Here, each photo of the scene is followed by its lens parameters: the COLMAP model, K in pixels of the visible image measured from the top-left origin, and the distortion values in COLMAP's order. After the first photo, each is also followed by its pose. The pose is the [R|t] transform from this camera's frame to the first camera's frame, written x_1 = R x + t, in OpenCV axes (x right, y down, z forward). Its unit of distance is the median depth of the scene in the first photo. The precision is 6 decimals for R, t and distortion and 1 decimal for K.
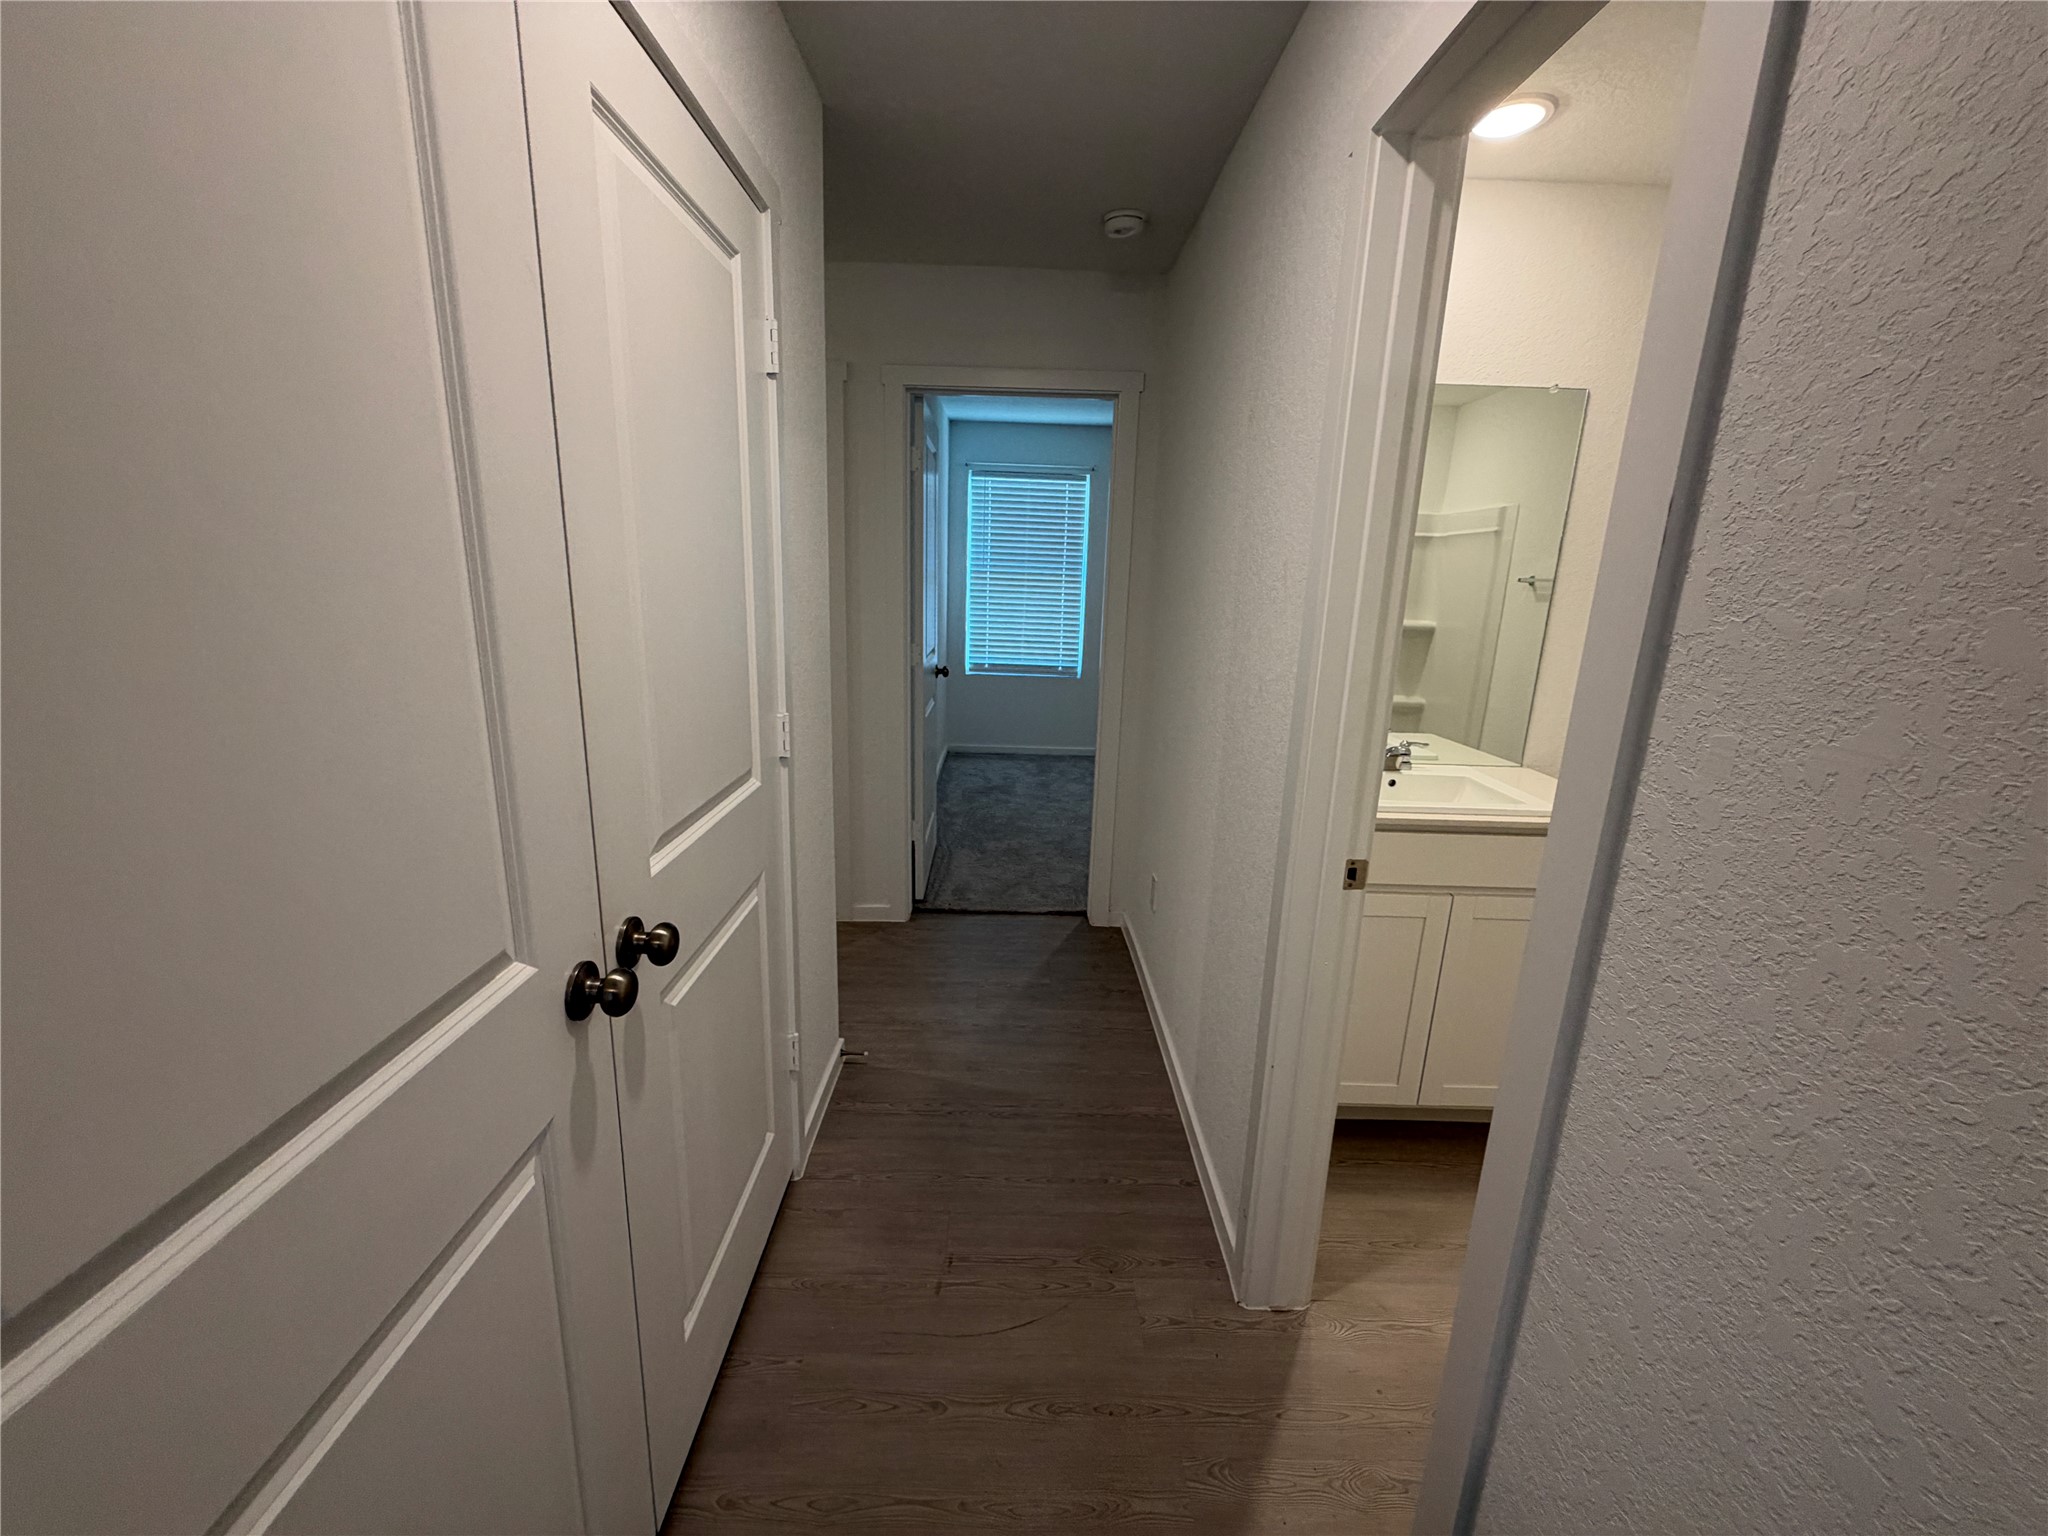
lens RADIAL K [[818.1, 0, 1026.1], [0, 818.1, 762.7], [0, 0, 1]] dist [-0.001089, 0.000395]
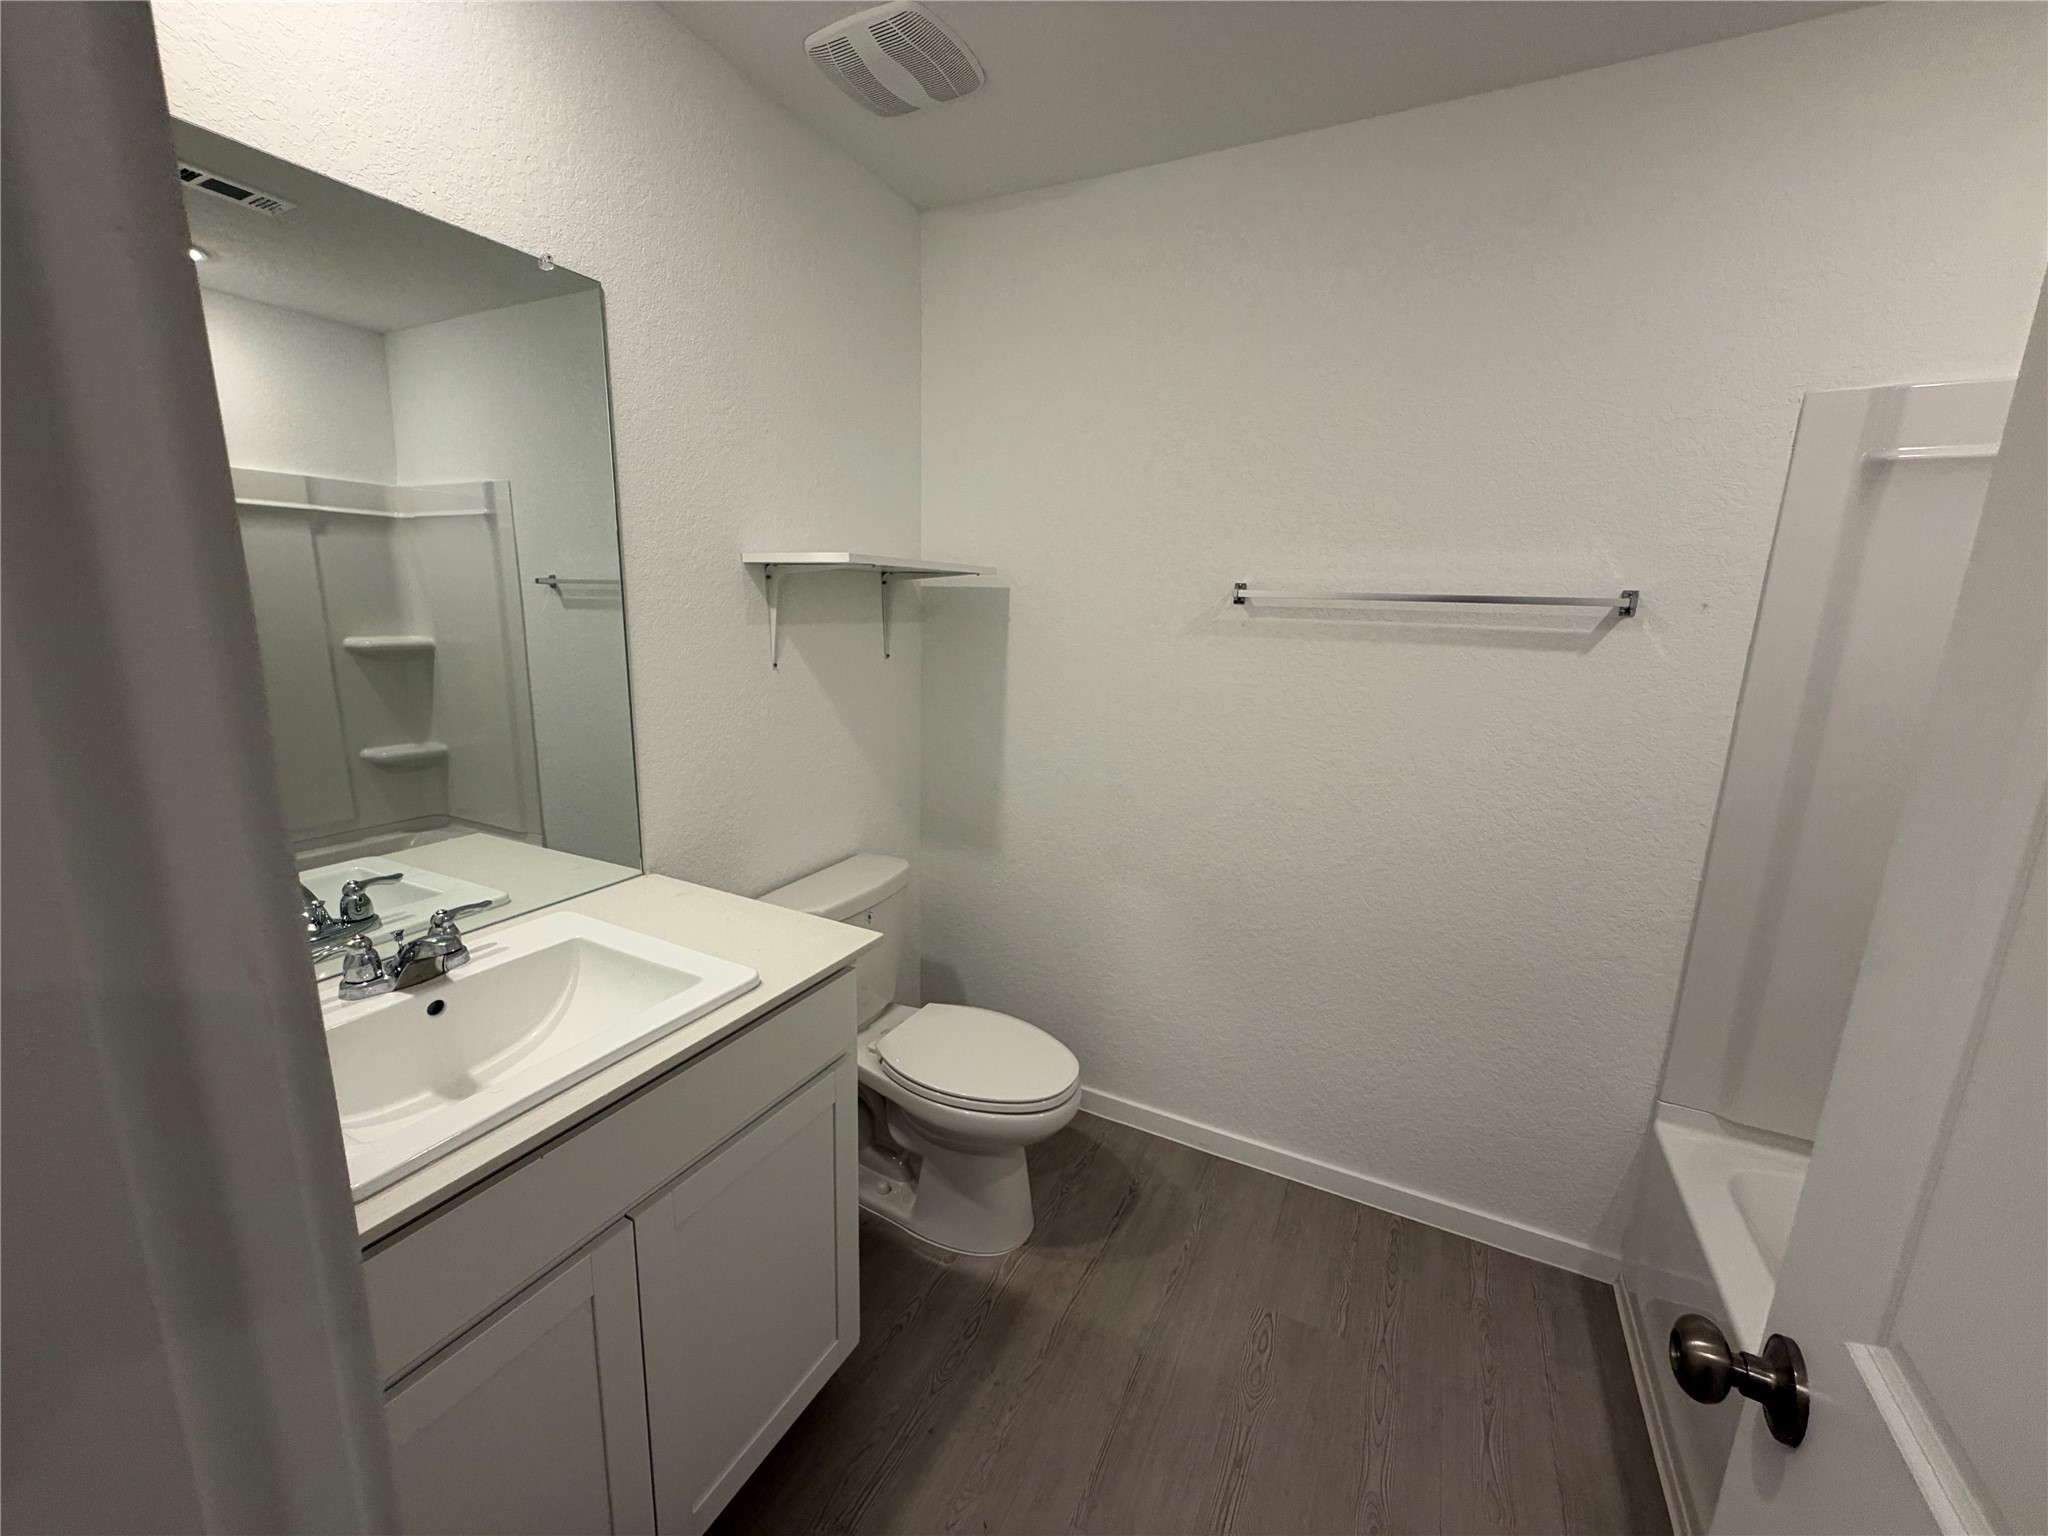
lens RADIAL K [[818.1, 0, 1017.9], [0, 818.1, 774.3], [0, 0, 1]] dist [-0.001089, 0.000395]
pose [[0.474995, -0.203124, 0.856224, 0.121042], [0.191419, 0.973546, 0.124766, -0.054557], [-0.858917, 0.104634, 0.501312, 0.240577]]
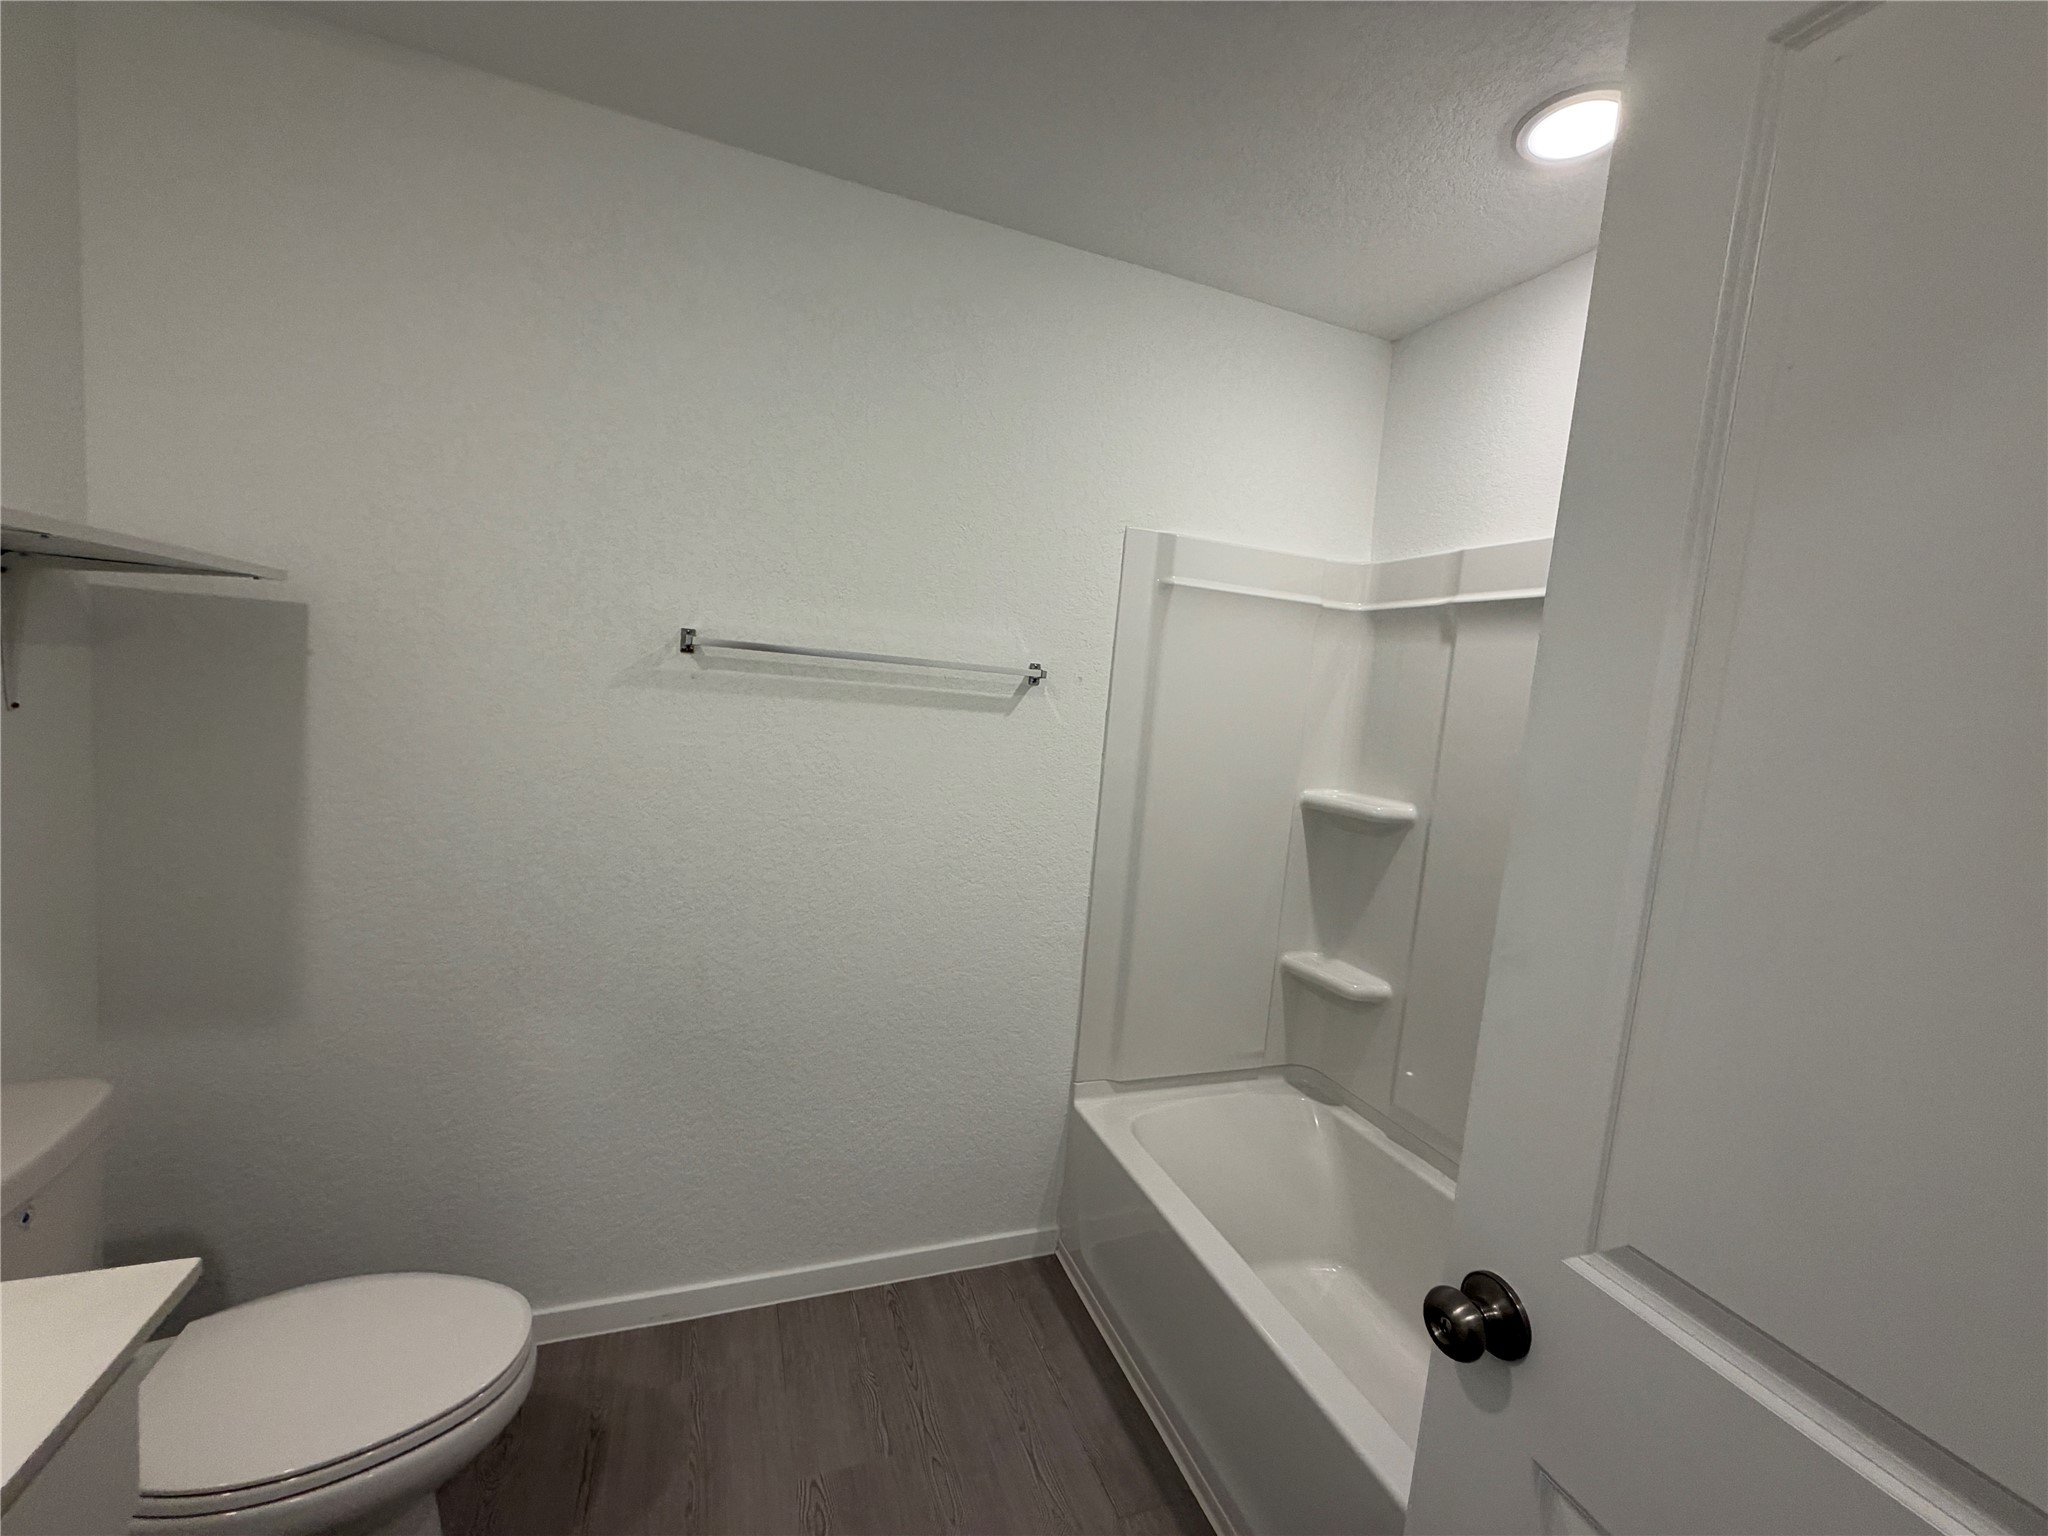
lens RADIAL K [[818.1, 0, 1022.3], [0, 818.1, 769.0], [0, 0, 1]] dist [-0.001089, 0.000395]
pose [[-0.327028, -0.148274, 0.933310, 0.154482], [0.126172, 0.971921, 0.198618, -0.065725], [-0.936554, 0.182712, -0.299137, 0.306100]]
